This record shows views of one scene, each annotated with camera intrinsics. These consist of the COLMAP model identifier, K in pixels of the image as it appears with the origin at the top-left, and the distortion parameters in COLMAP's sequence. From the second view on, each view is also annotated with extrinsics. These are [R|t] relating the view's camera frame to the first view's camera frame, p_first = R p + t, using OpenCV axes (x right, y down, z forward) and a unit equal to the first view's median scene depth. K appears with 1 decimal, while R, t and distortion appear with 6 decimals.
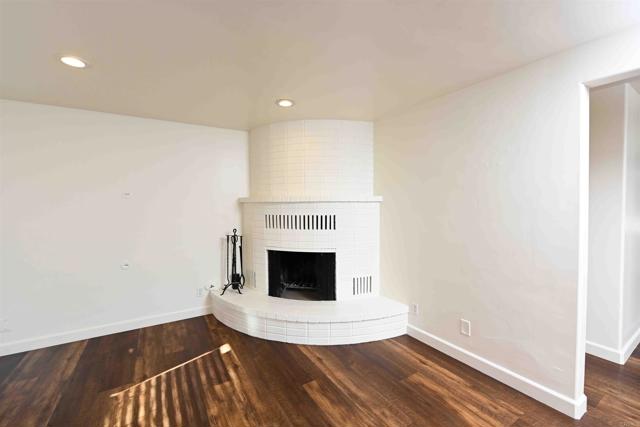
lens RADIAL K [[270.1, 0, 327.8], [0, 270.1, 207.2], [0, 0, 1]] dist [-0.008223, -0.000488]
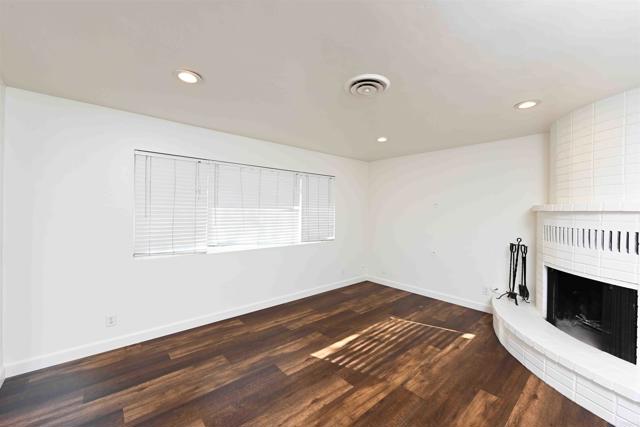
lens RADIAL K [[255.2, 0, 320.0], [0, 255.2, 213.5], [0, 0, 1]] dist [-0.000429, 0.000035]
pose [[0.153186, 0.012458, -0.988119, 0.606427], [-0.027014, 0.999600, 0.008415, 0.000175], [0.987828, 0.025404, 0.153461, 0.181285]]
